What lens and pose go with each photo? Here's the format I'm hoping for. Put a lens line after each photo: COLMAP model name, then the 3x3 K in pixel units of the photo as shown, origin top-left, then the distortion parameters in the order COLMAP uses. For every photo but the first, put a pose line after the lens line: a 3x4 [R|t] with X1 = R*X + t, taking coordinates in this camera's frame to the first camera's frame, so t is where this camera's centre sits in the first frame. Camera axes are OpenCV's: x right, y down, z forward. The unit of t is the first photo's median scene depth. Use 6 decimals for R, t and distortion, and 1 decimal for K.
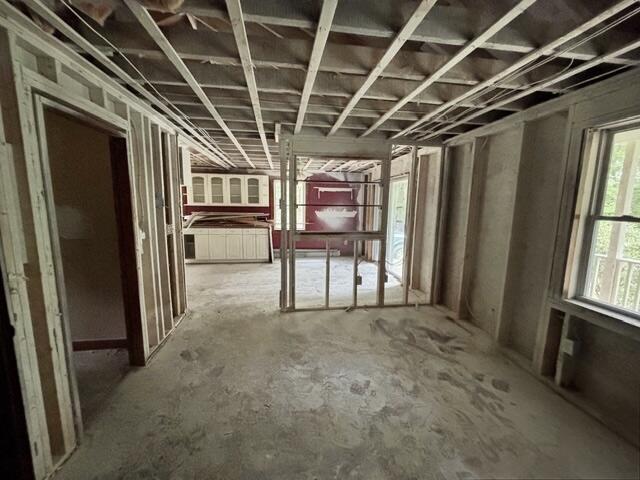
lens RADIAL K [[255.8, 0, 320.0], [0, 255.8, 240.0], [0, 0, 1]] dist [-0.001138, 0.000048]
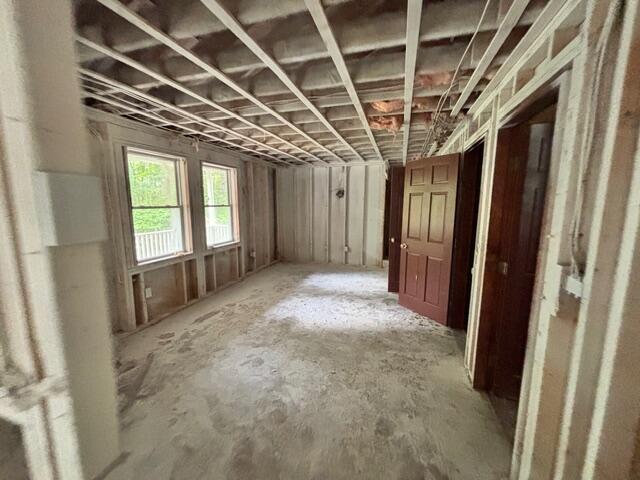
lens RADIAL K [[261.3, 0, 320.0], [0, 261.3, 240.0], [0, 0, 1]] dist [-0.001045, -0.000184]
pose [[-0.898025, -0.082189, 0.432199, -0.535097], [0.049155, 0.957499, 0.284218, -0.246746], [-0.437190, 0.276480, -0.855818, 1.628233]]
